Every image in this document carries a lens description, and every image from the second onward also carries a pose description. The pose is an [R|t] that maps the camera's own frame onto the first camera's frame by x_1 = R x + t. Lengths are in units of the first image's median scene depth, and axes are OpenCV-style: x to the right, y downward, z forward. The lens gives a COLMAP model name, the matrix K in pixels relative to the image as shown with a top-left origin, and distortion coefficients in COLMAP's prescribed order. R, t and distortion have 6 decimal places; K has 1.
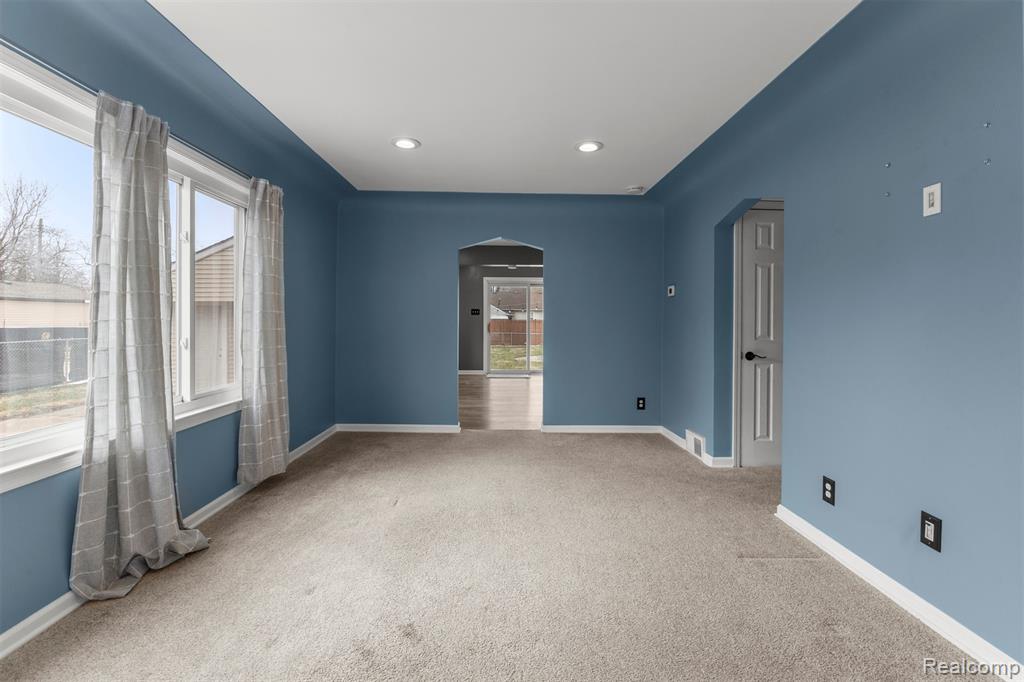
lens RADIAL K [[458.7, 0, 513.0], [0, 458.7, 322.4], [0, 0, 1]] dist [-0.010382, 0.000532]
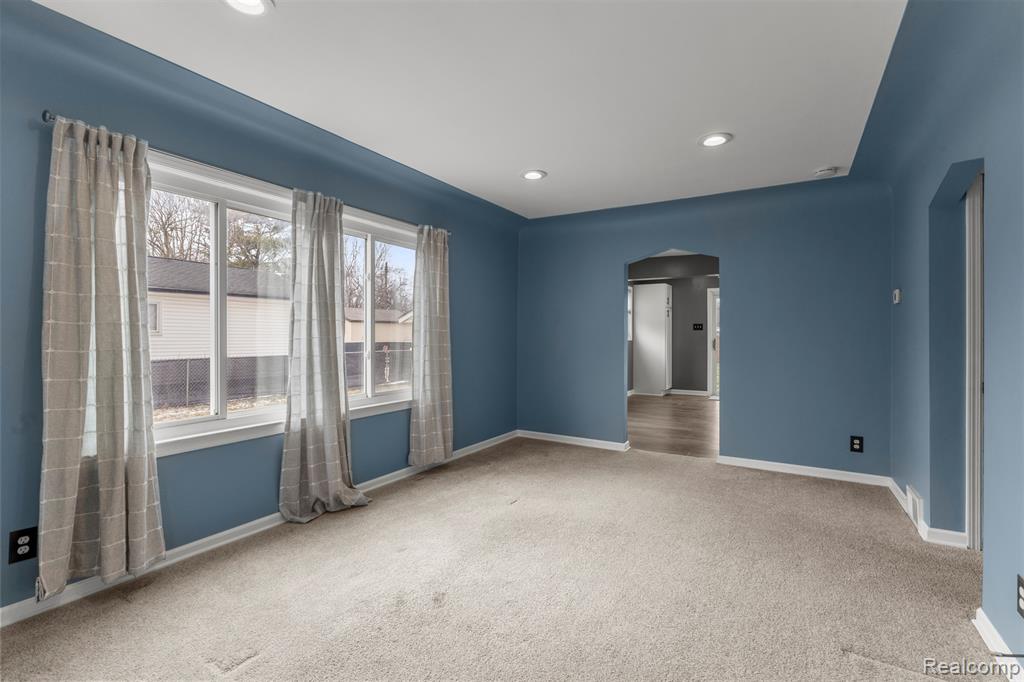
lens RADIAL K [[470.2, 0, 512.0], [0, 470.2, 336.6], [0, 0, 1]] dist [0.001078, 0.000584]
pose [[0.846435, -0.002200, -0.532488, 0.371828], [0.000739, 0.999995, -0.002958, -0.003959], [0.532492, 0.002111, 0.846432, 0.034137]]
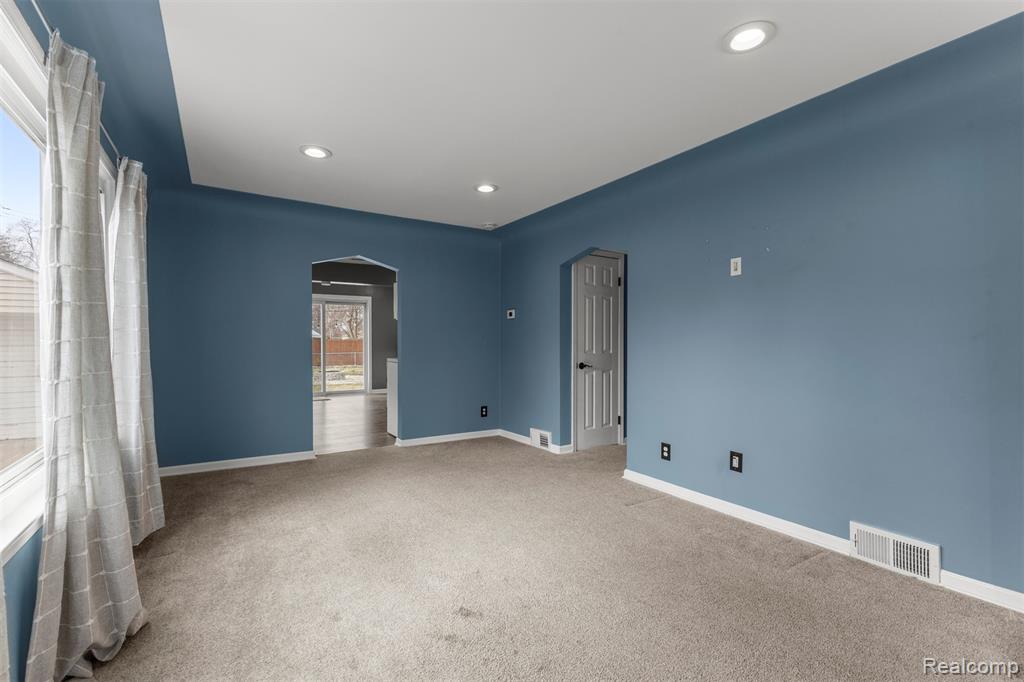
lens RADIAL K [[454.0, 0, 508.7], [0, 454.0, 346.8], [0, 0, 1]] dist [0.000888, -0.000310]
pose [[0.857230, -0.012628, 0.514778, -0.444202], [0.006683, 0.999888, 0.013398, 0.000432], [-0.514890, -0.008045, 0.857219, -0.010987]]
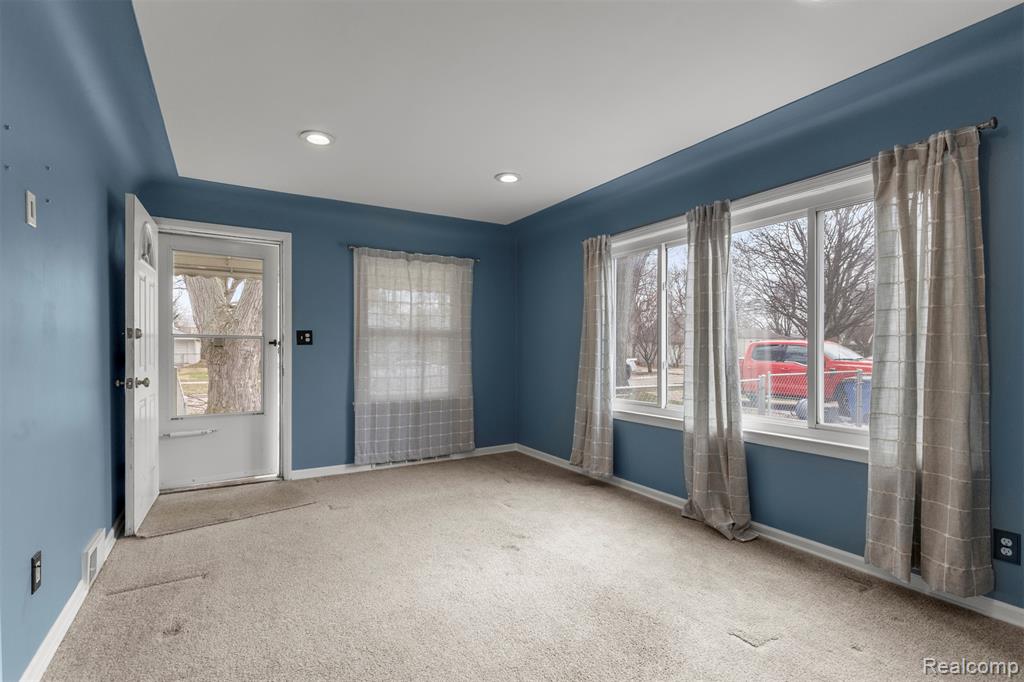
lens RADIAL K [[484.4, 0, 511.7], [0, 484.4, 351.1], [0, 0, 1]] dist [-0.003533, -0.000034]
pose [[-0.871360, -0.001825, -0.490641, 0.365698], [-0.005838, 0.999961, 0.006648, 0.000206], [0.490610, 0.008657, -0.871336, 1.510661]]
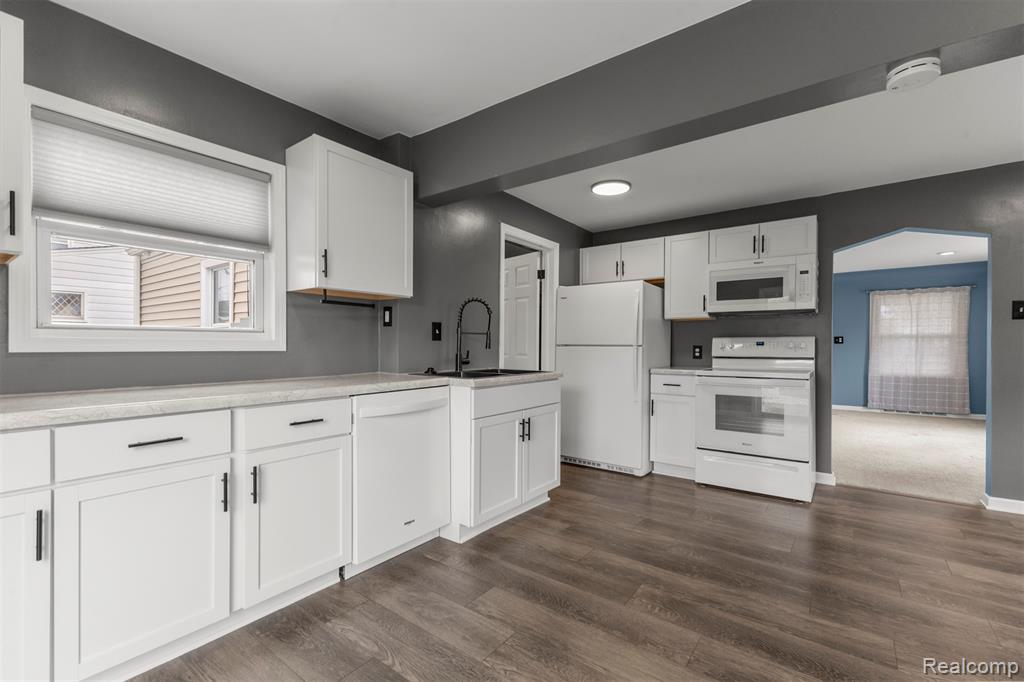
lens RADIAL K [[444.7, 0, 508.7], [0, 444.7, 348.1], [0, 0, 1]] dist [0.005506, 0.000263]
pose [[-0.778542, -0.011934, 0.627479, 0.031490], [-0.005868, 0.999914, 0.011737, 0.002309], [-0.627565, 0.005456, -0.778545, 3.444839]]
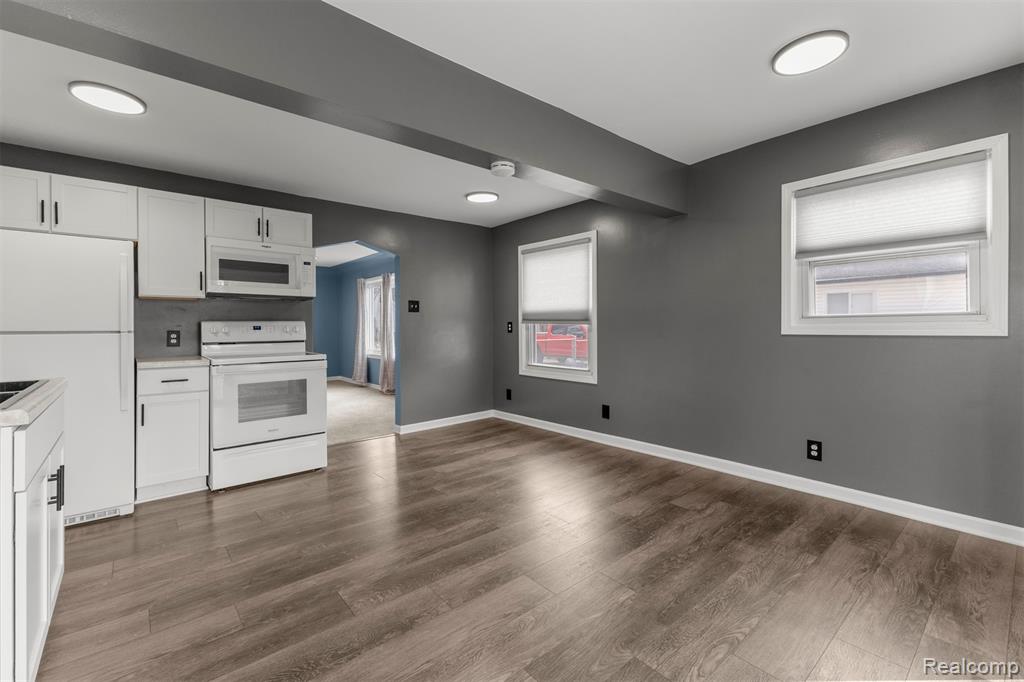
lens RADIAL K [[444.7, 0, 513.8], [0, 444.7, 325.7], [0, 0, 1]] dist [0.009728, 0.000138]
pose [[-0.774999, -0.002287, -0.631958, 0.551774], [-0.000942, 0.999997, -0.002464, -0.003849], [0.631962, -0.001314, -0.774998, 3.431887]]
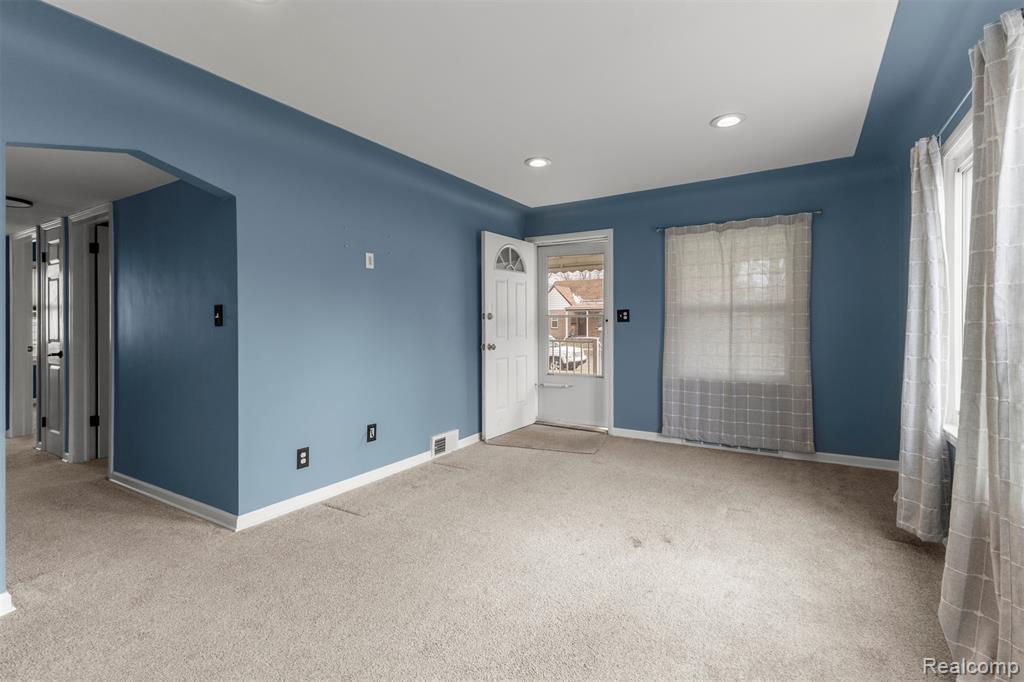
lens RADIAL K [[464.7, 0, 514.5], [0, 464.7, 324.9], [0, 0, 1]] dist [0.019205, -0.000121]
pose [[-0.835054, -0.002272, 0.550164, -0.439152], [0.001785, 0.999975, 0.006839, -0.007317], [-0.550165, 0.006693, -0.835029, 1.510036]]
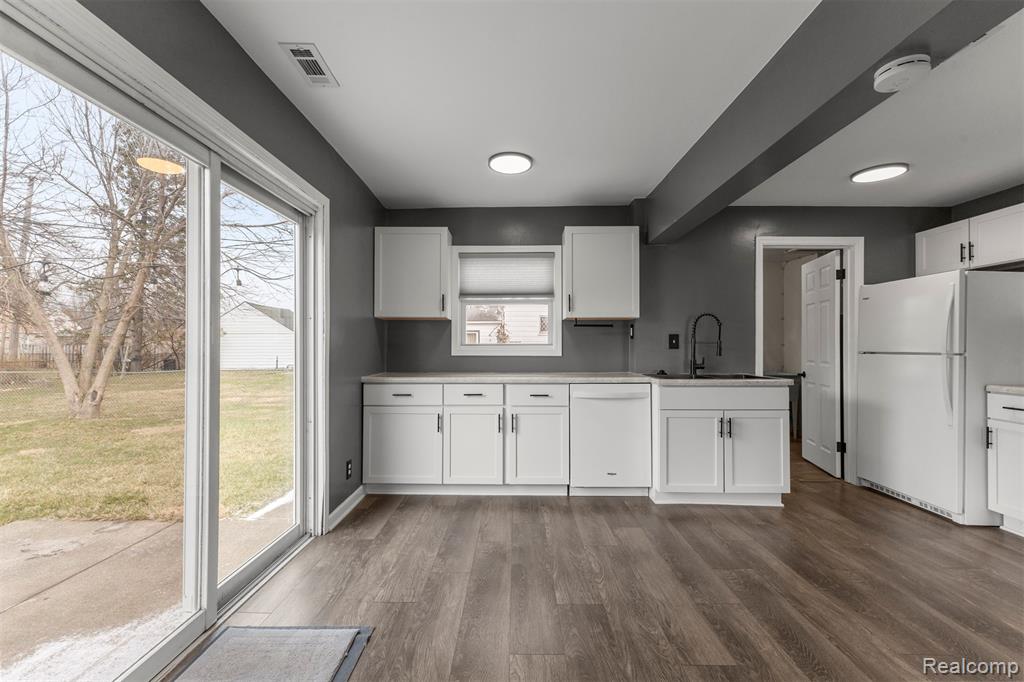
lens RADIAL K [[437.9, 0, 508.3], [0, 437.9, 344.8], [0, 0, 1]] dist [0.000658, 0.000086]
pose [[0.045757, 0.004168, 0.998944, -0.524297], [0.000810, 0.999991, -0.004210, -0.010285], [-0.998952, 0.001002, 0.045753, 3.140237]]
